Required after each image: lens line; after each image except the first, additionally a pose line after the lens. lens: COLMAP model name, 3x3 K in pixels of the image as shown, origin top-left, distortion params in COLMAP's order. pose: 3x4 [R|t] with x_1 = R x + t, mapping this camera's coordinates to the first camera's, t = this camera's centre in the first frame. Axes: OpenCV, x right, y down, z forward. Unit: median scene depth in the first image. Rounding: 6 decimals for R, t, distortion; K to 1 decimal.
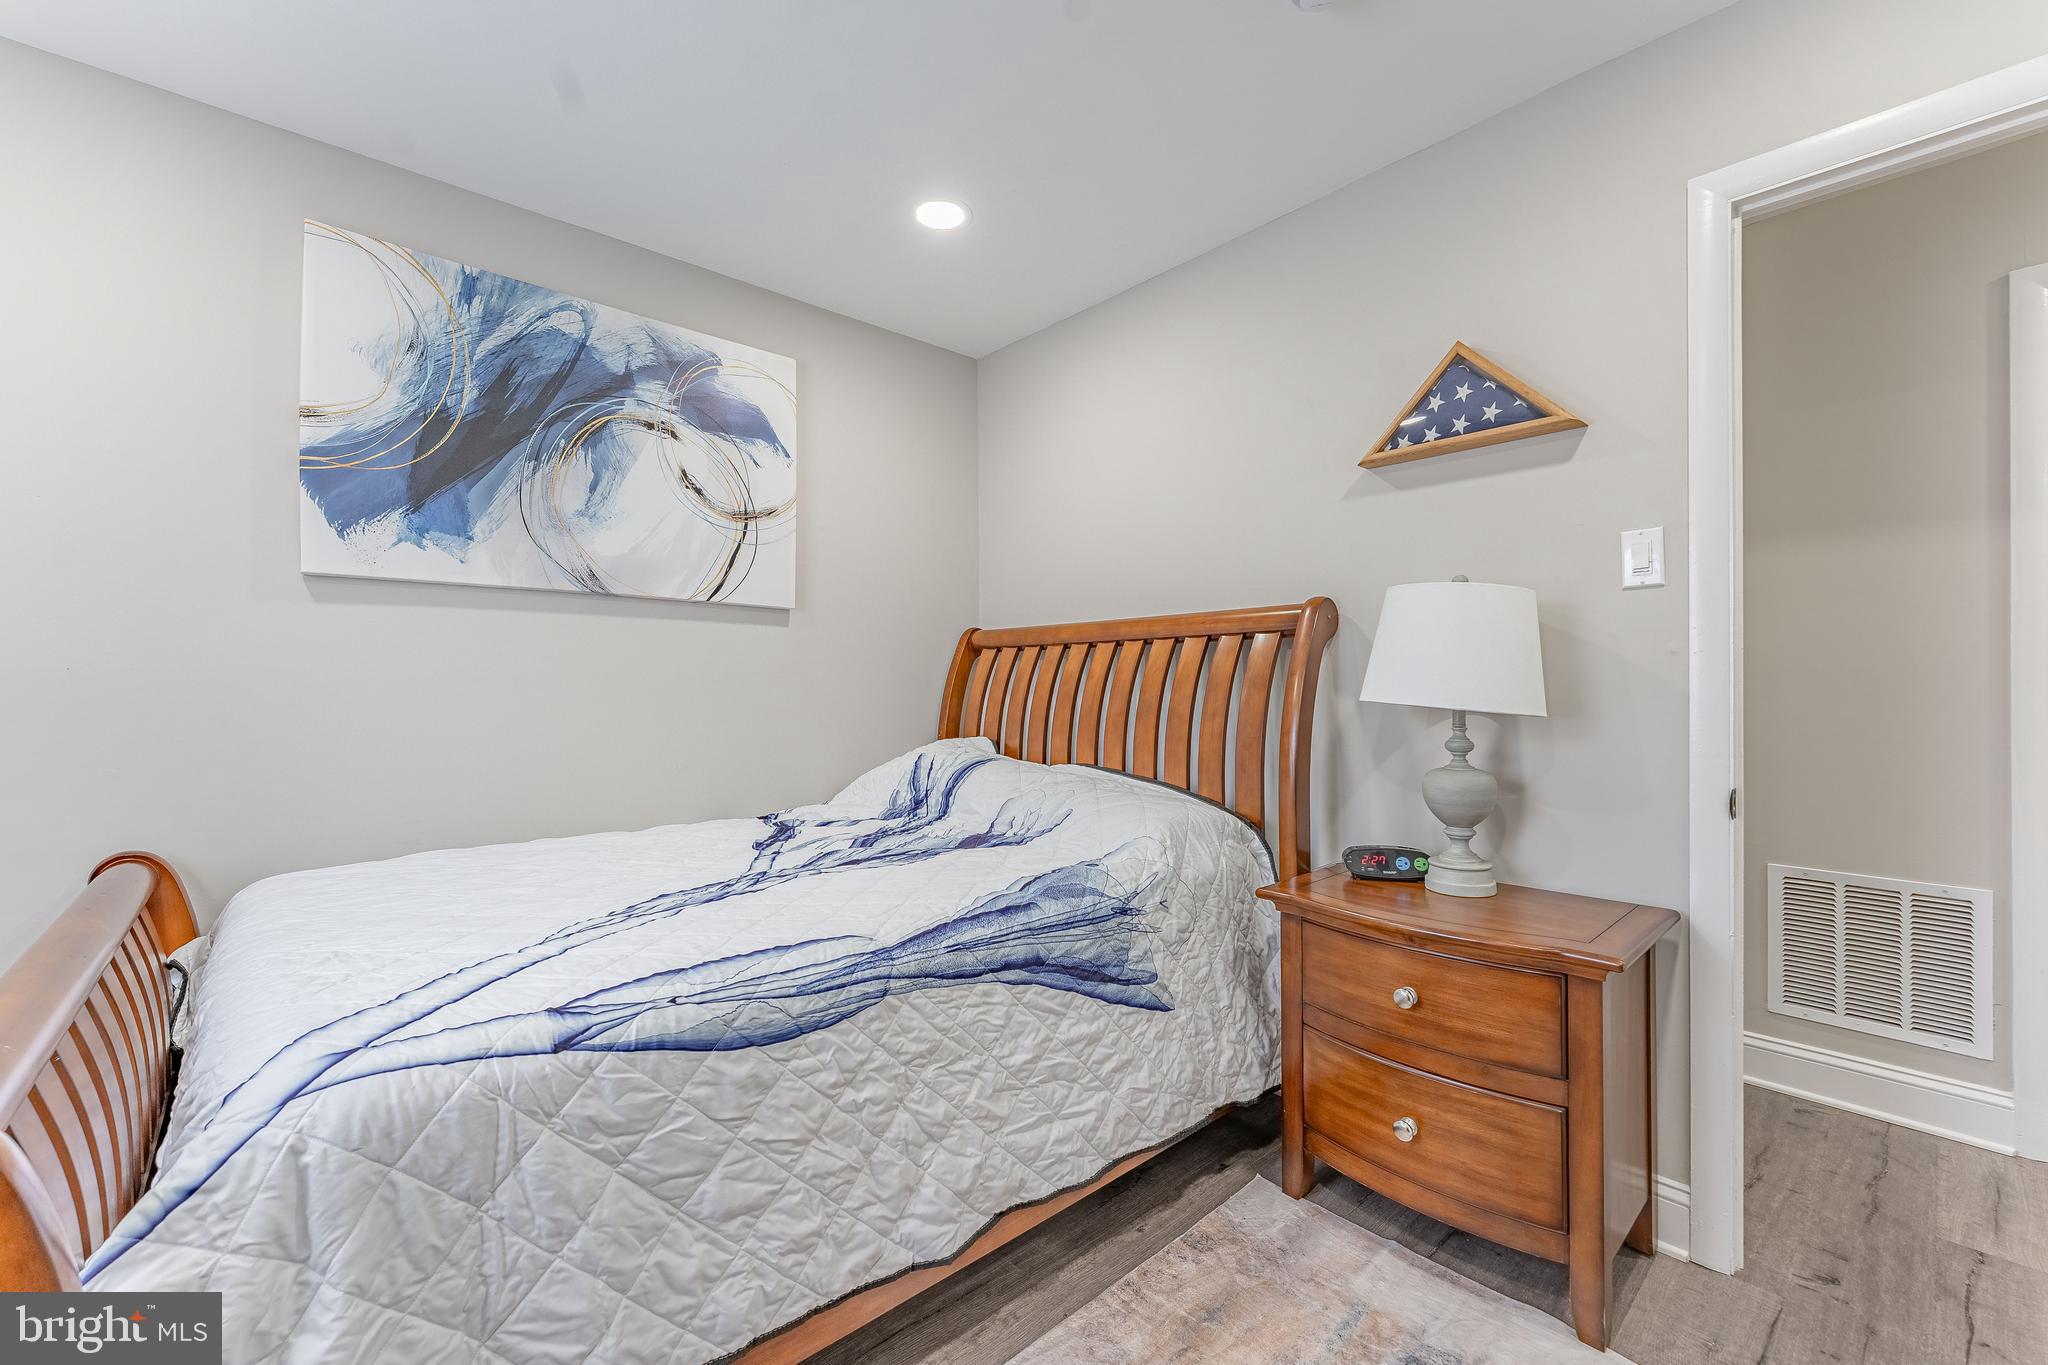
lens RADIAL K [[834.1, 0, 1016.6], [0, 834.1, 677.9], [0, 0, 1]] dist [-0.001992, -0.000080]
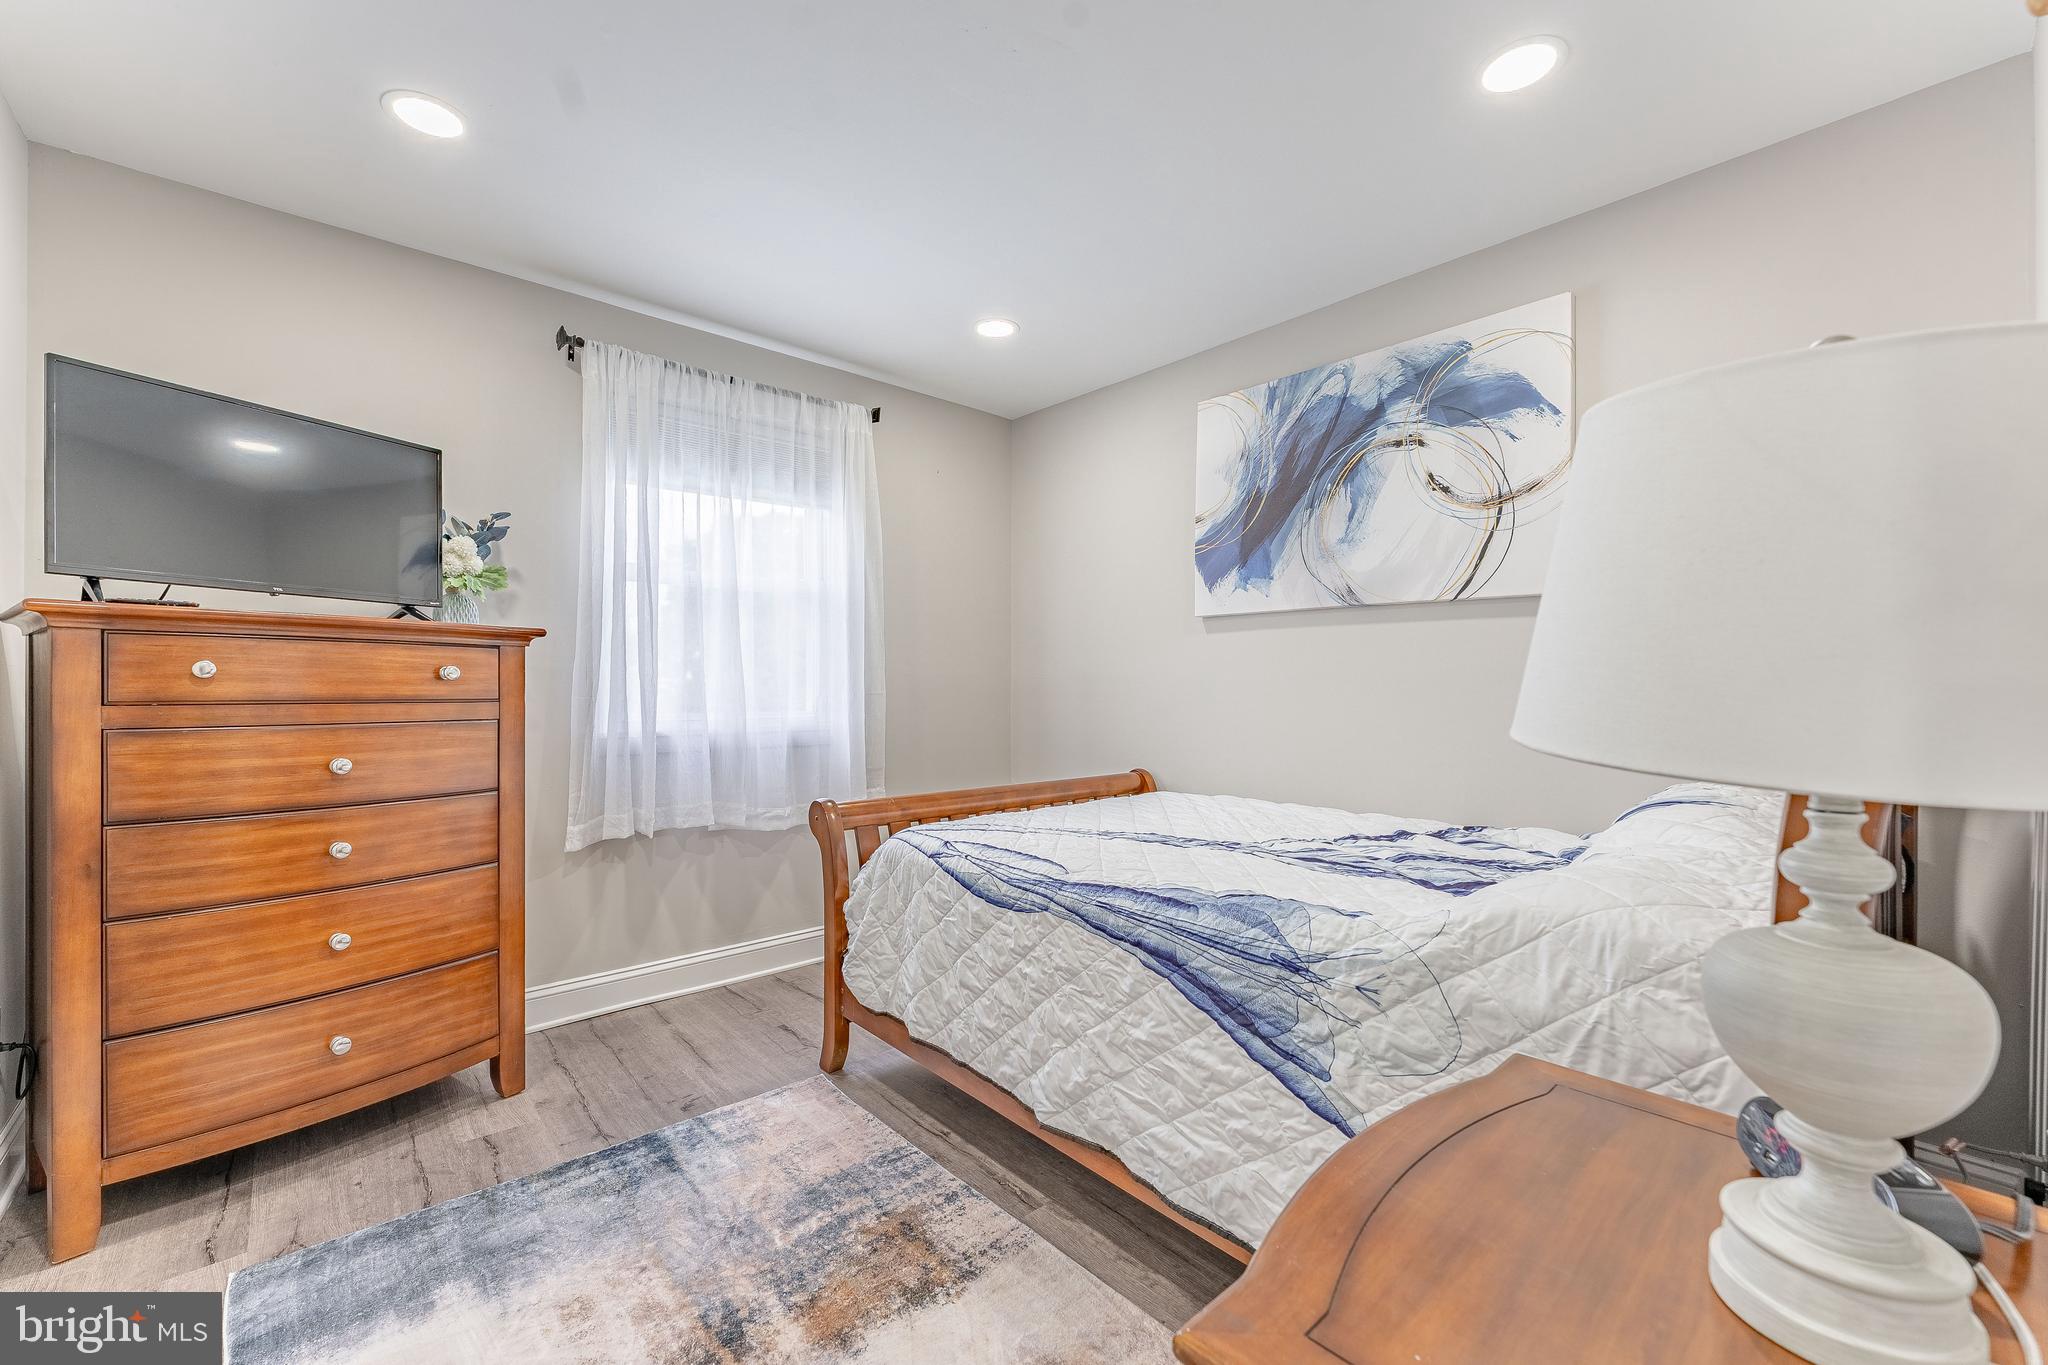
lens RADIAL K [[834.1, 0, 1015.2], [0, 834.1, 687.7], [0, 0, 1]] dist [-0.001992, -0.000080]
pose [[-0.013820, 0.003373, -0.999899, 0.813431], [0.005046, 0.999982, 0.003304, 0.008243], [0.999892, -0.005000, -0.013836, 0.656393]]
